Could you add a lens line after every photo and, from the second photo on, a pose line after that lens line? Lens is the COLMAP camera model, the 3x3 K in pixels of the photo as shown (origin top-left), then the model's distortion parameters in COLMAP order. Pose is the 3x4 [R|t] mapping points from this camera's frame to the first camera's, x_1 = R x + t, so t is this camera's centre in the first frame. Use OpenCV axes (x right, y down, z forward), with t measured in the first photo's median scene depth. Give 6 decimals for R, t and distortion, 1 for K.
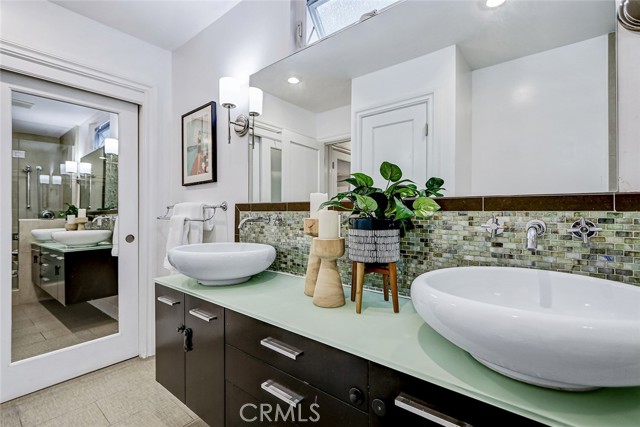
lens RADIAL K [[295.0, 0, 308.2], [0, 295.0, 210.9], [0, 0, 1]] dist [0.001076, -0.000181]
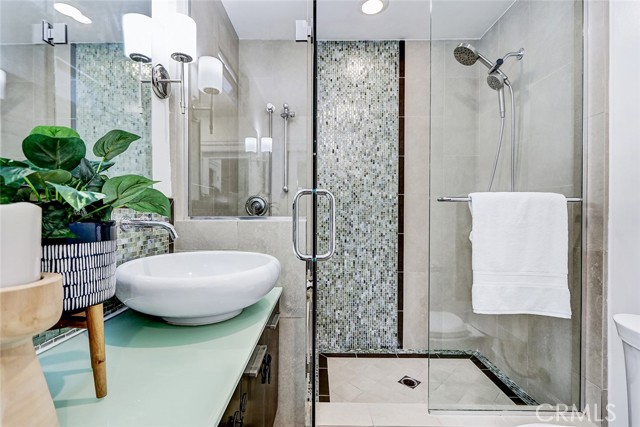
lens RADIAL K [[302.7, 0, 317.6], [0, 302.7, 211.7], [0, 0, 1]] dist [-0.001058, -0.000737]
pose [[-0.632510, -0.002752, 0.774547, -0.321326], [-0.004487, 0.999990, -0.000111, 0.005736], [-0.774539, -0.003545, -0.632516, 0.650824]]
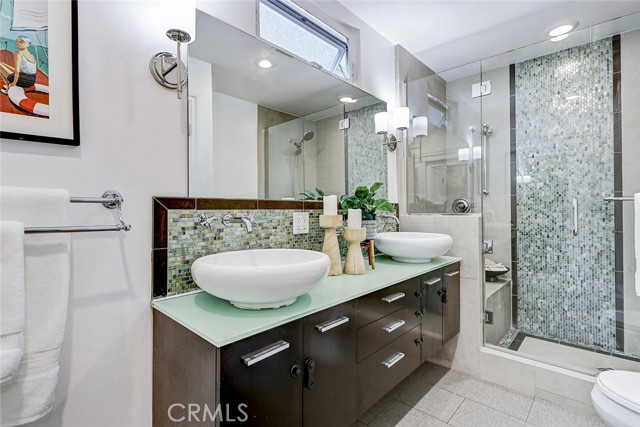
lens RADIAL K [[302.7, 0, 317.6], [0, 302.7, 211.7], [0, 0, 1]] dist [-0.001058, -0.000737]
pose [[0.048849, -0.004834, 0.998794, -0.982565], [0.002809, 0.999985, 0.004702, 0.004128], [-0.998802, 0.002576, 0.048862, 0.767492]]
